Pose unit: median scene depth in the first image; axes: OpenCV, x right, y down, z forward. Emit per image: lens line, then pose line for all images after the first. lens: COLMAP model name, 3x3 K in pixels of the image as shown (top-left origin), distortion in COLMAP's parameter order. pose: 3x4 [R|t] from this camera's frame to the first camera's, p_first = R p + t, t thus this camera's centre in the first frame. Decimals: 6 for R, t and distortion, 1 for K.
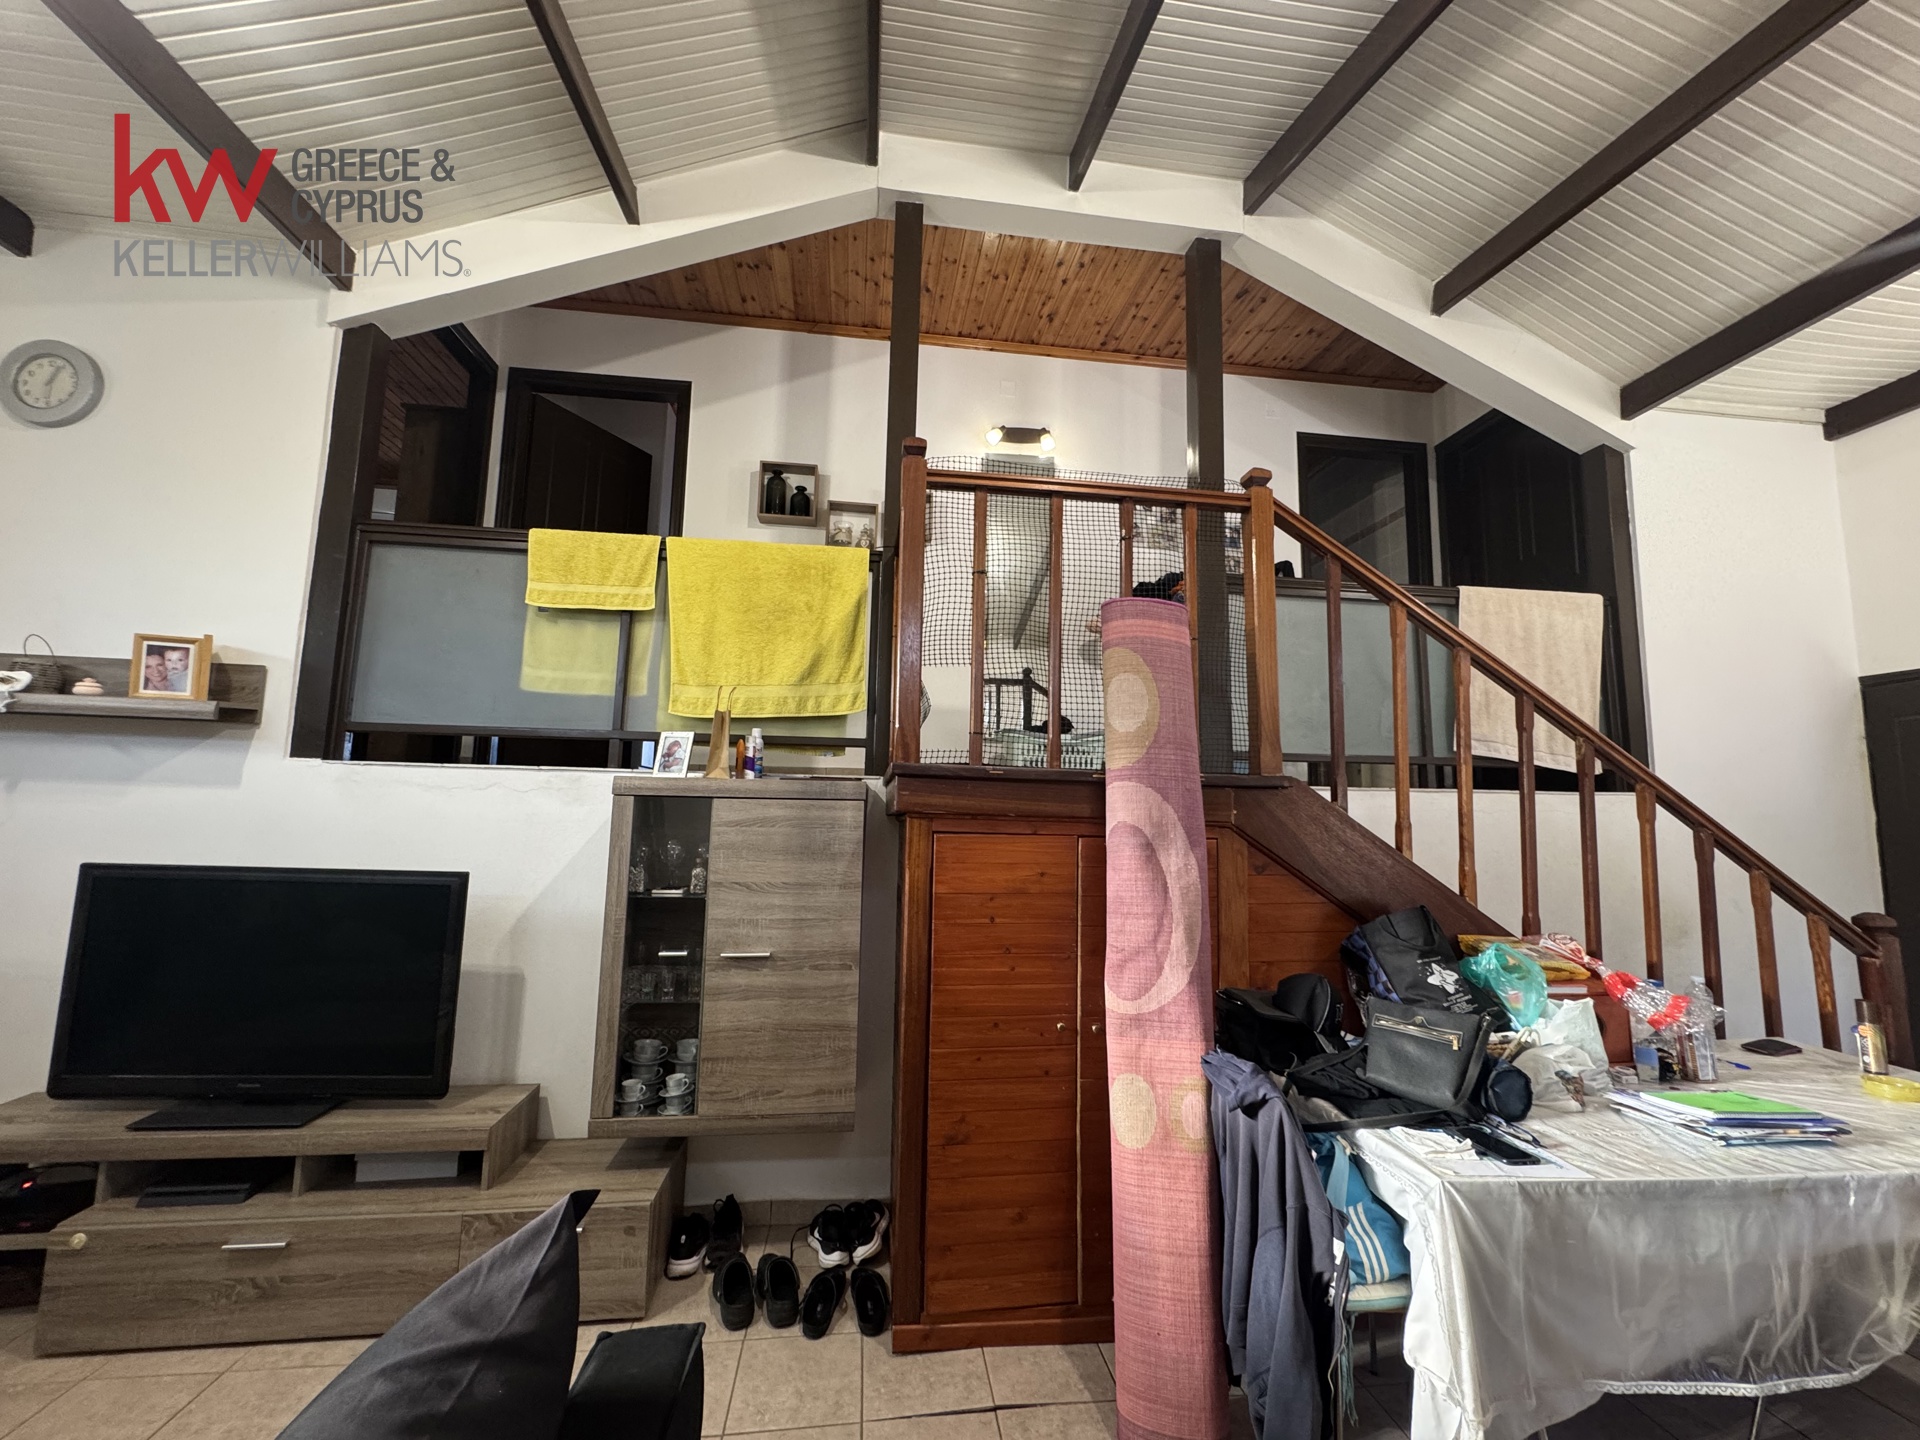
lens RADIAL K [[772.1, 0, 960.0], [0, 772.1, 720.0], [0, 0, 1]] dist [-0.000465, -0.000406]
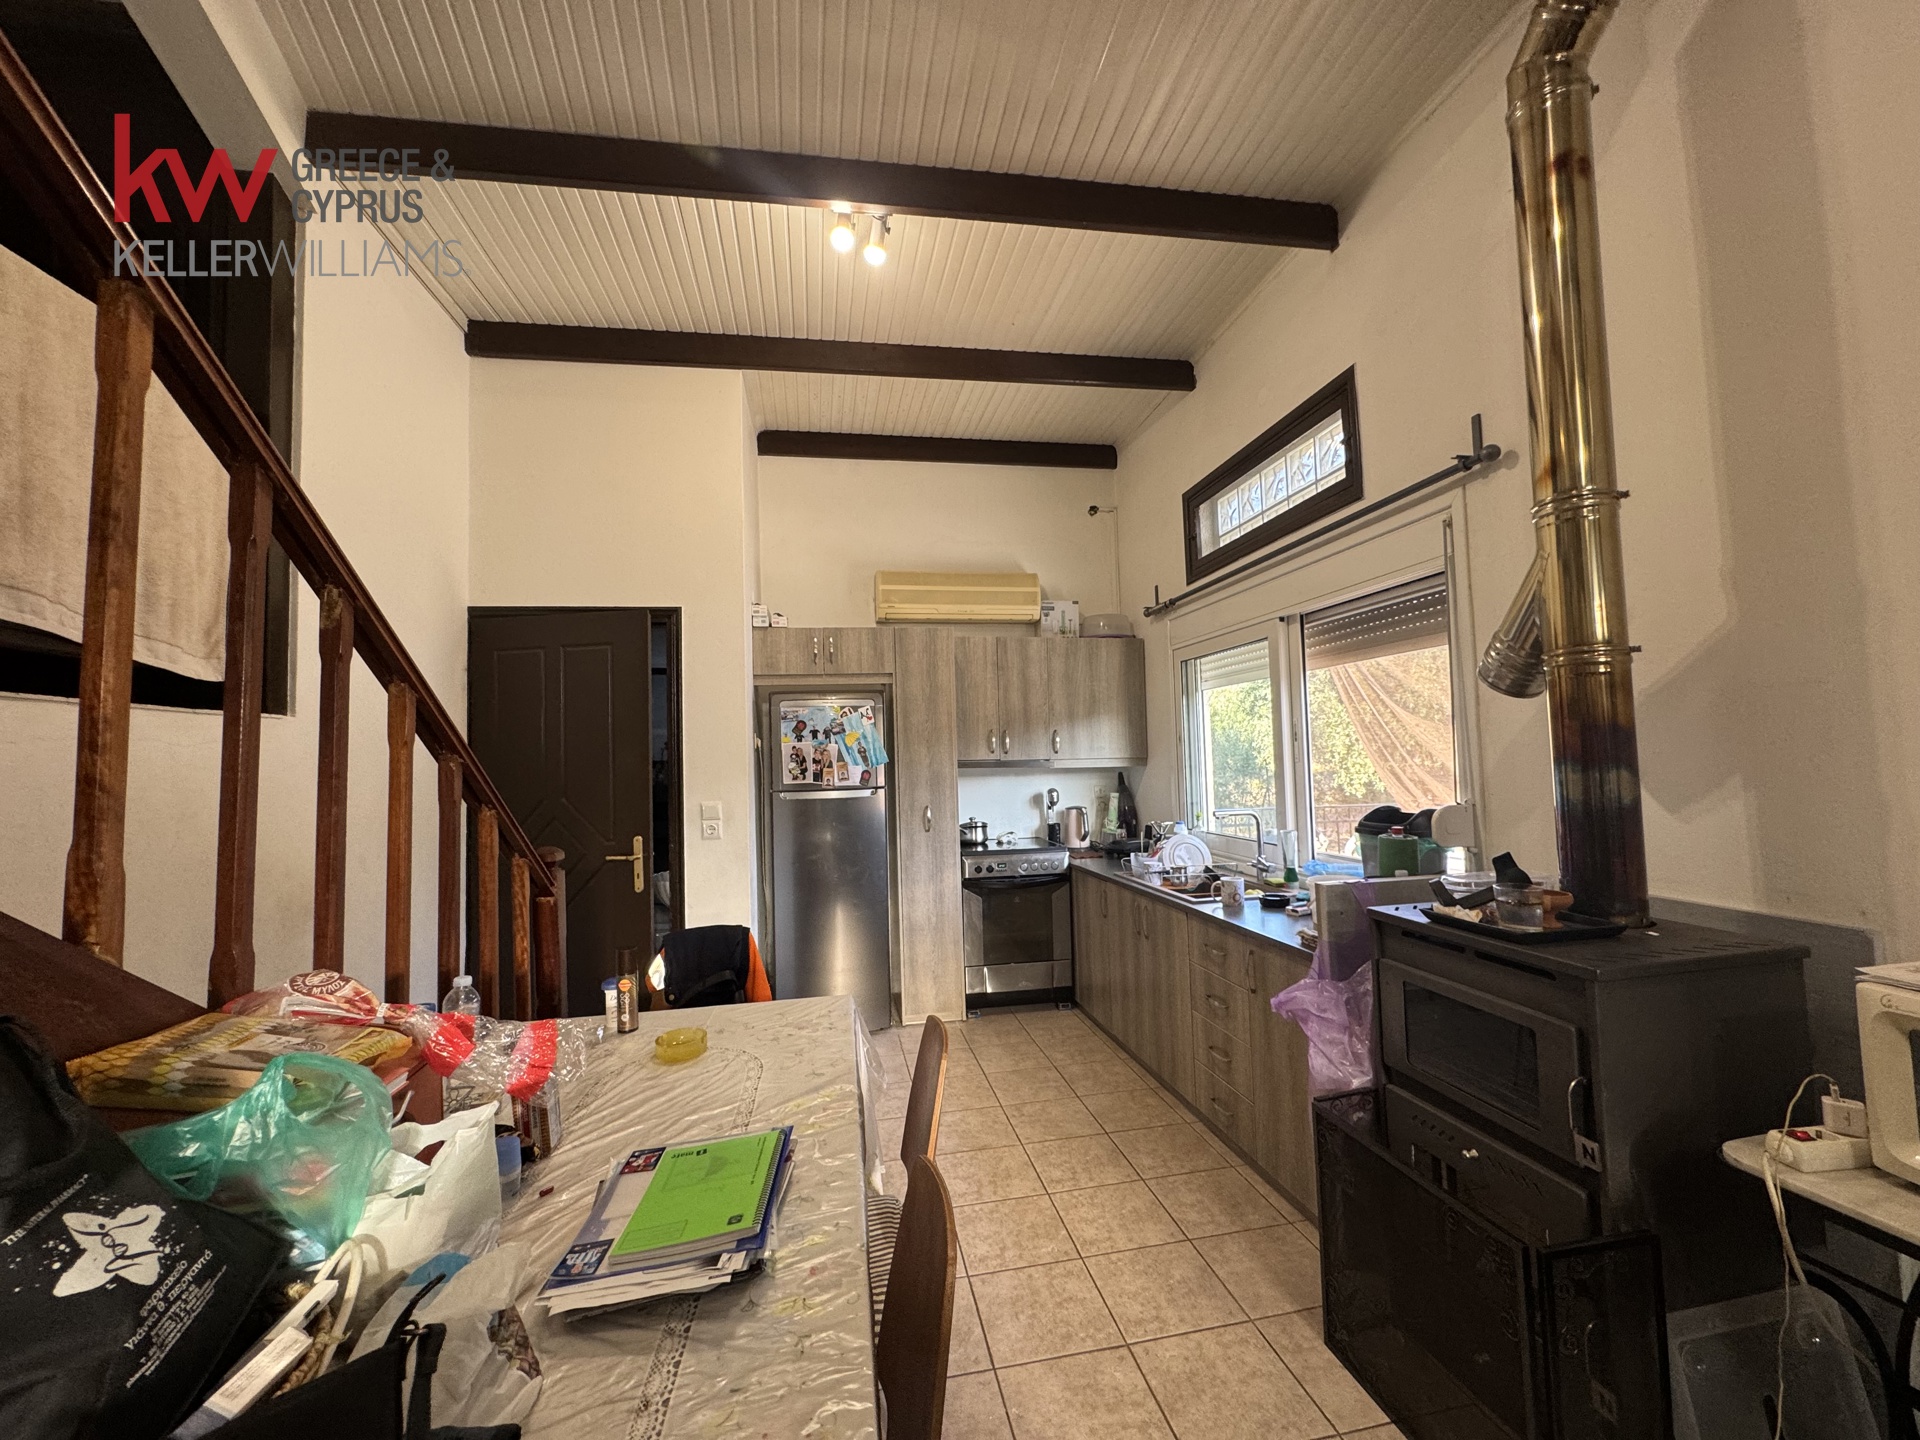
lens RADIAL K [[772.1, 0, 960.0], [0, 772.1, 720.0], [0, 0, 1]] dist [-0.000465, -0.000406]
pose [[-0.048744, 0.039044, 0.998048, 0.273723], [-0.065879, 0.996934, -0.042218, 0.112229], [-0.996636, -0.067808, -0.046023, 0.616173]]
